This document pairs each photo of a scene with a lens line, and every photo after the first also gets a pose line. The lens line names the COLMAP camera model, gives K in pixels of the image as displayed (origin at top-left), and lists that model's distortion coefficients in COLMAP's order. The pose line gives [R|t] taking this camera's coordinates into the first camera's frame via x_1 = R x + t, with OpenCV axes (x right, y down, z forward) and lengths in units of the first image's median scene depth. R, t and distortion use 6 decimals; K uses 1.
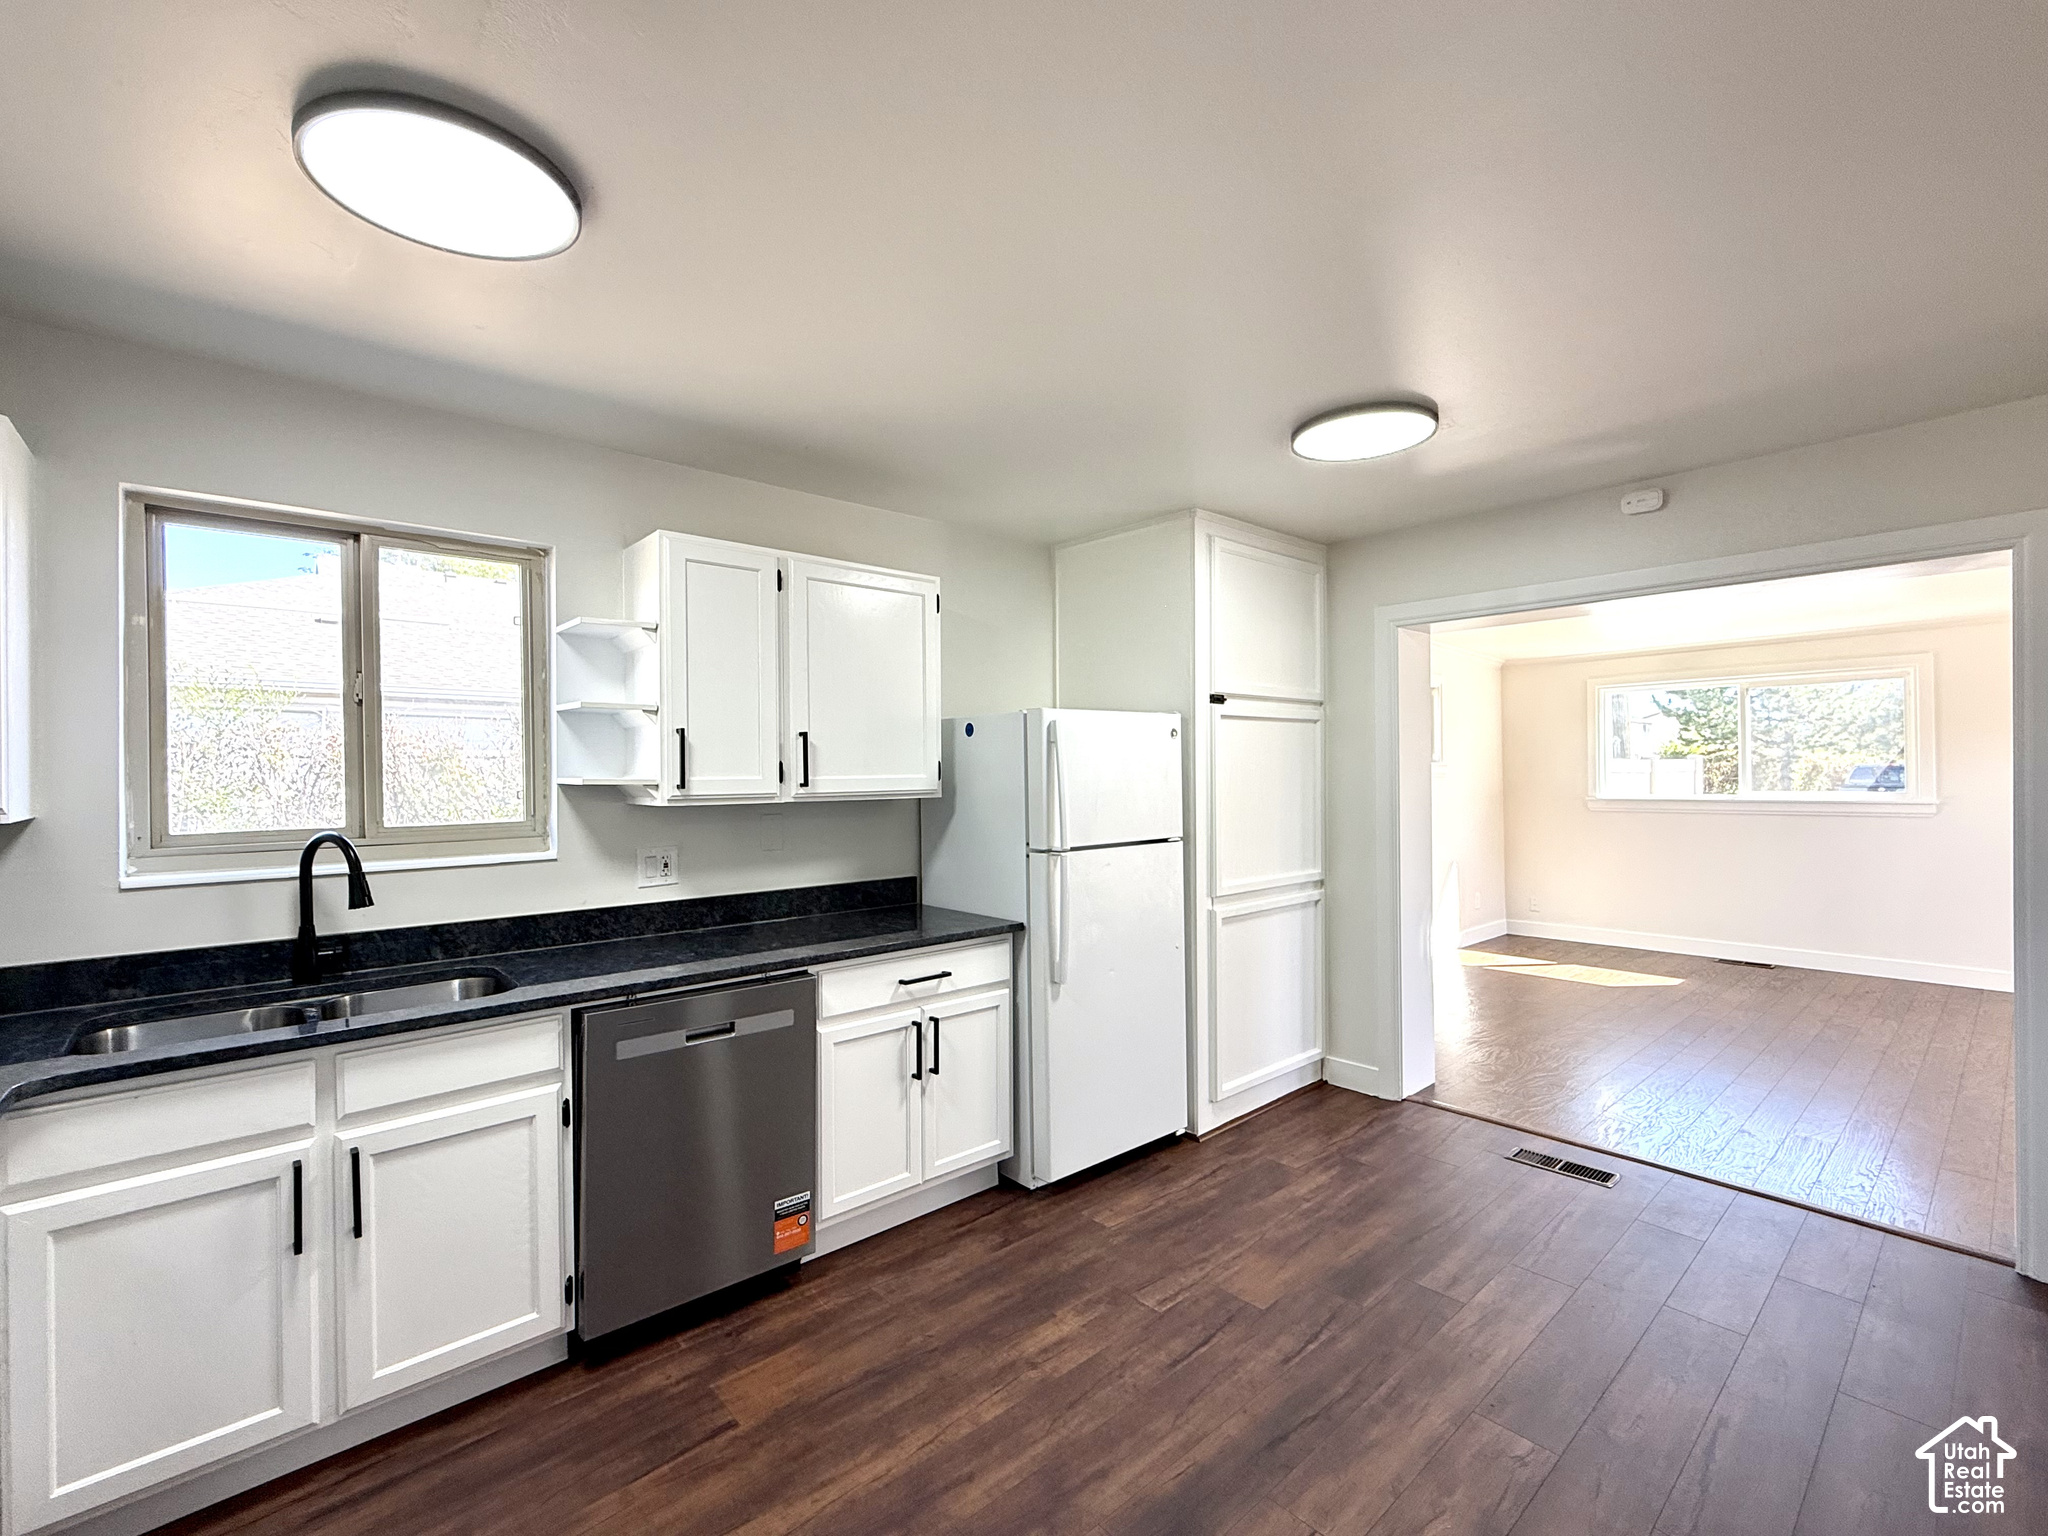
lens RADIAL K [[889.4, 0, 1024.7], [0, 889.4, 776.6], [0, 0, 1]] dist [0.002946, 0.000326]
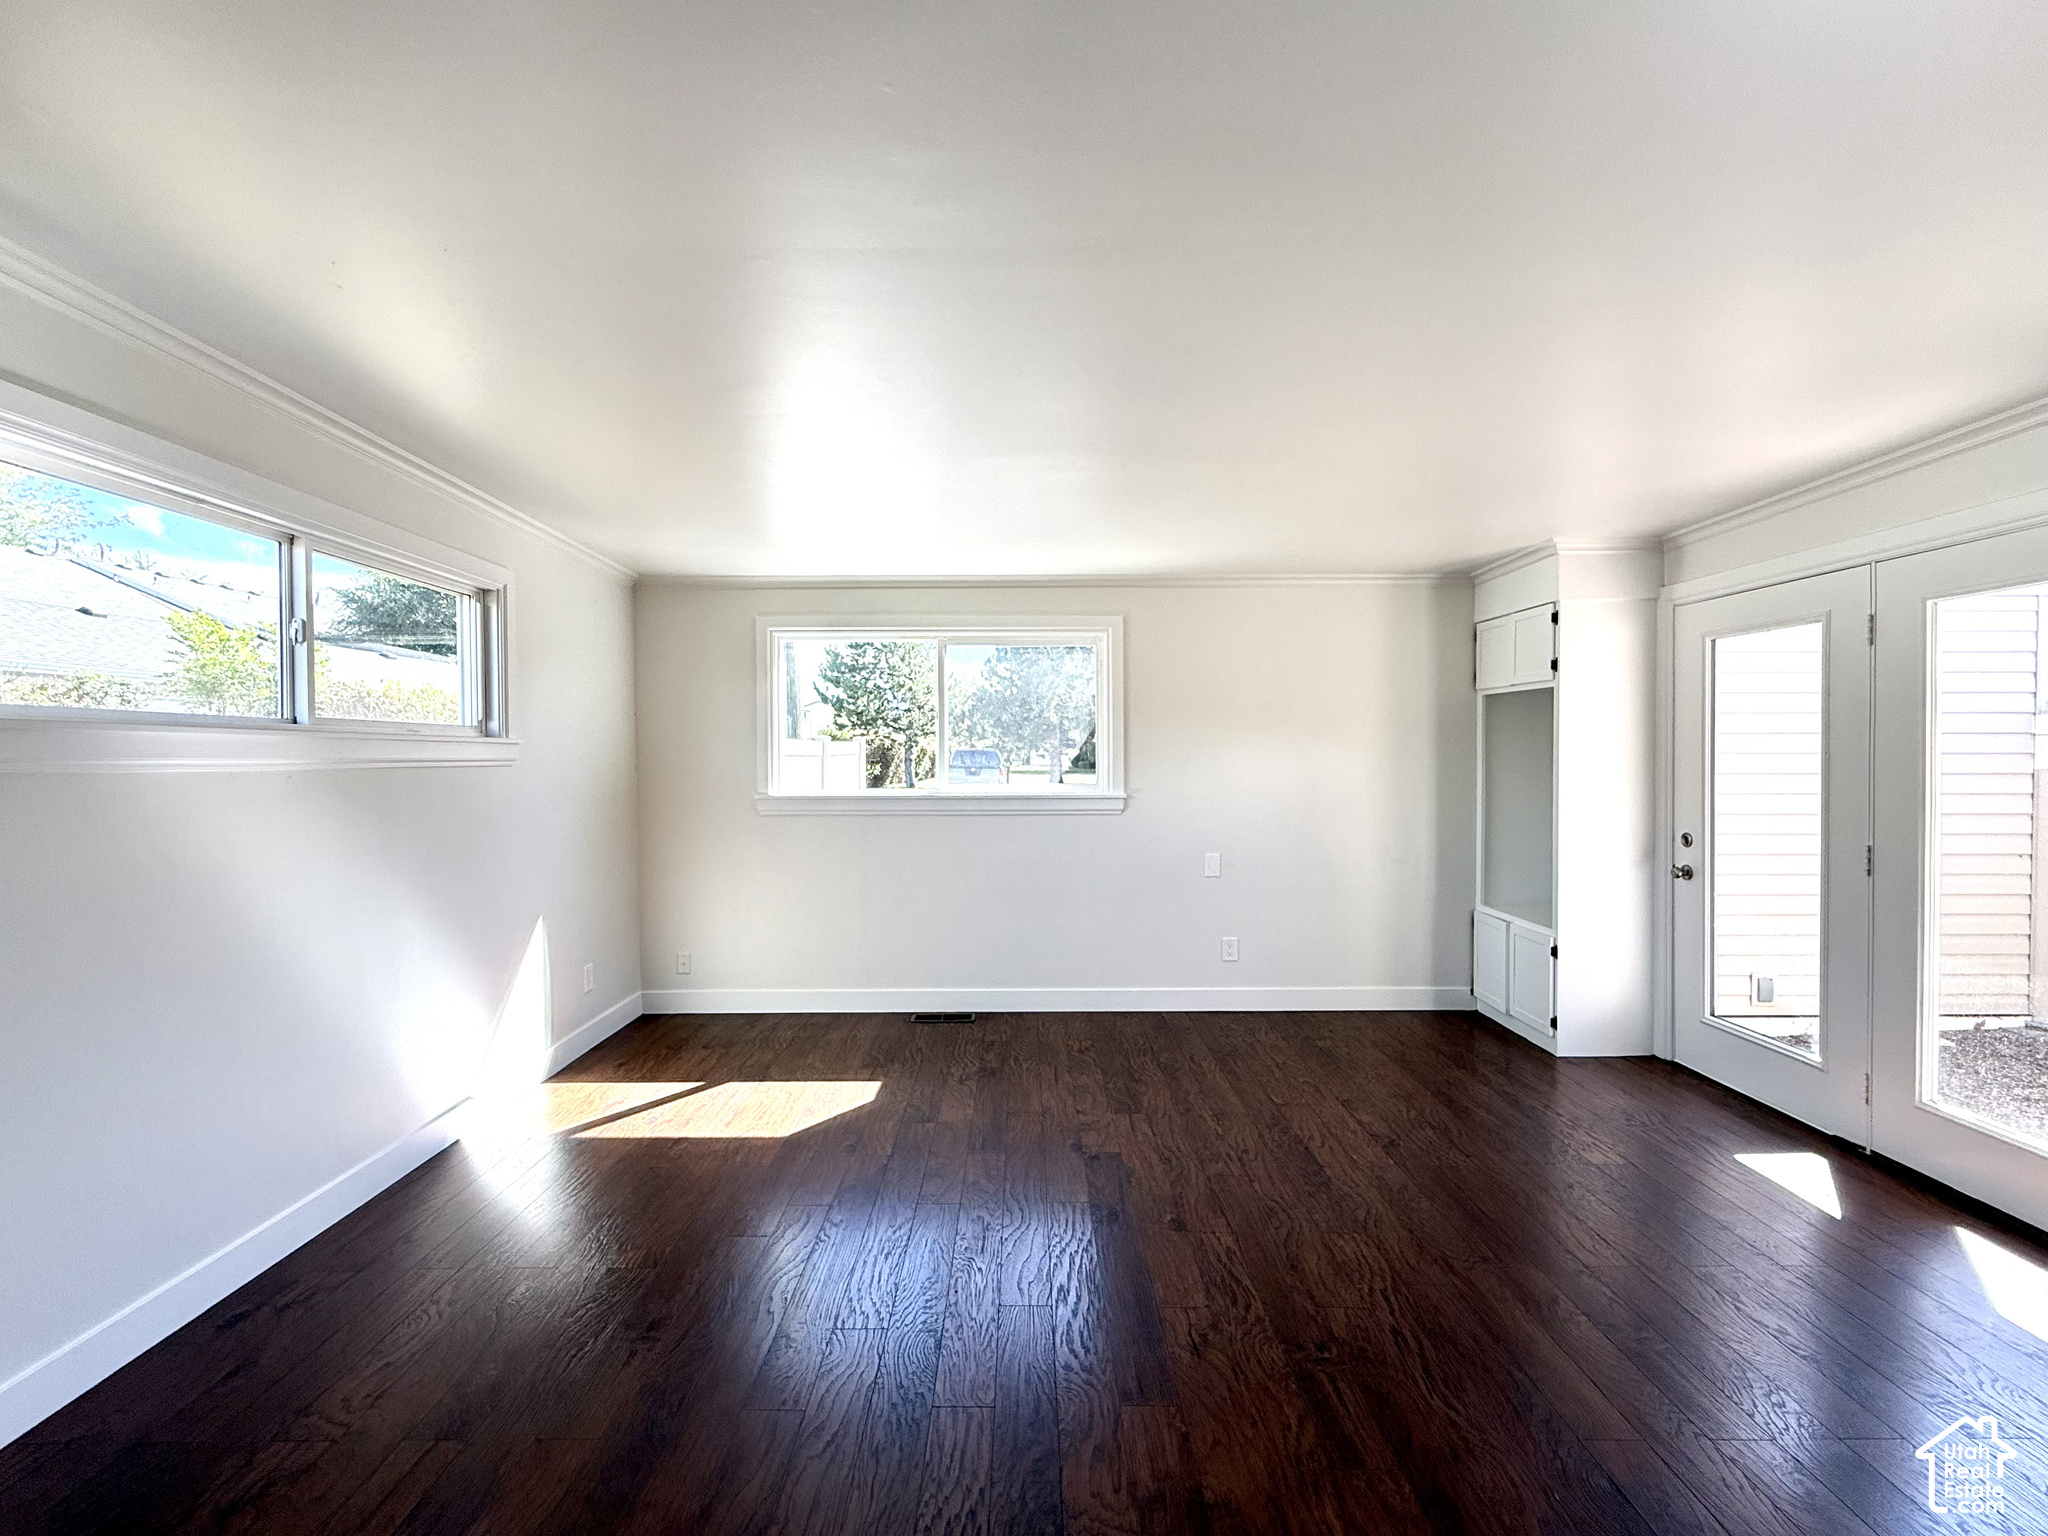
lens RADIAL K [[889.4, 0, 1022.3], [0, 889.4, 765.2], [0, 0, 1]] dist [0.002946, 0.000326]
pose [[0.660638, -0.002270, 0.750701, 0.070386], [-0.005846, 0.999950, 0.008169, -0.001478], [-0.750682, -0.009785, 0.660591, 0.110206]]
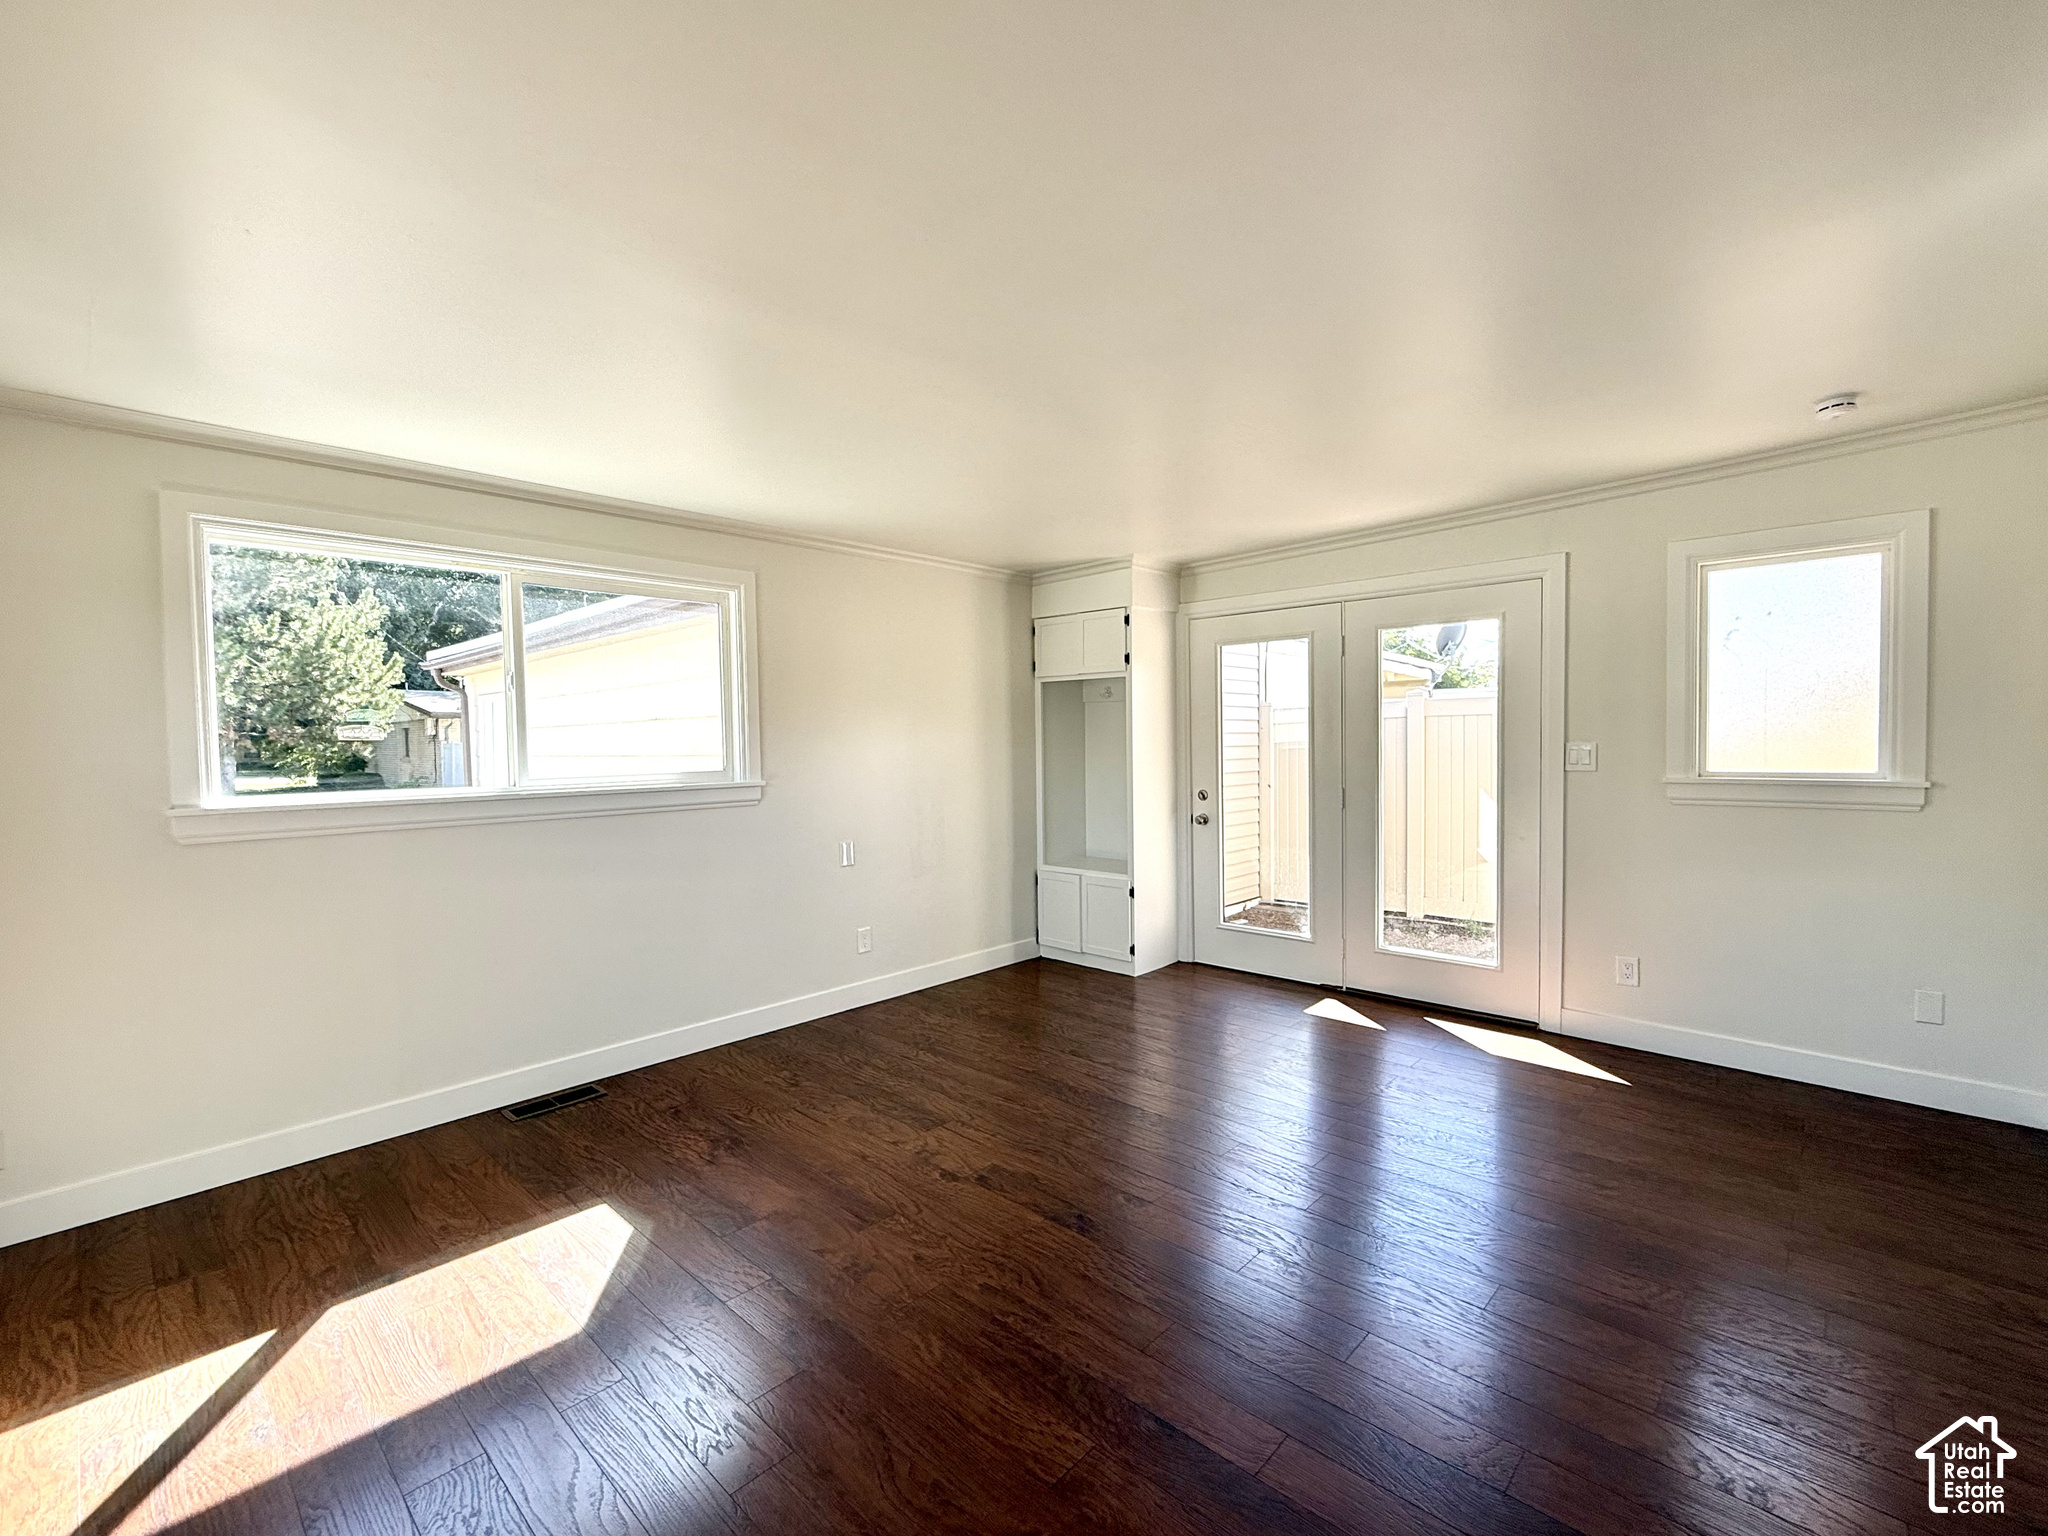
lens RADIAL K [[889.4, 0, 1024.2], [0, 889.4, 769.5], [0, 0, 1]] dist [0.002946, 0.000326]
pose [[-0.088489, -0.023656, 0.995796, 0.061211], [0.012098, 0.999619, 0.024821, 0.000365], [-0.996004, 0.014244, -0.088169, 0.180690]]
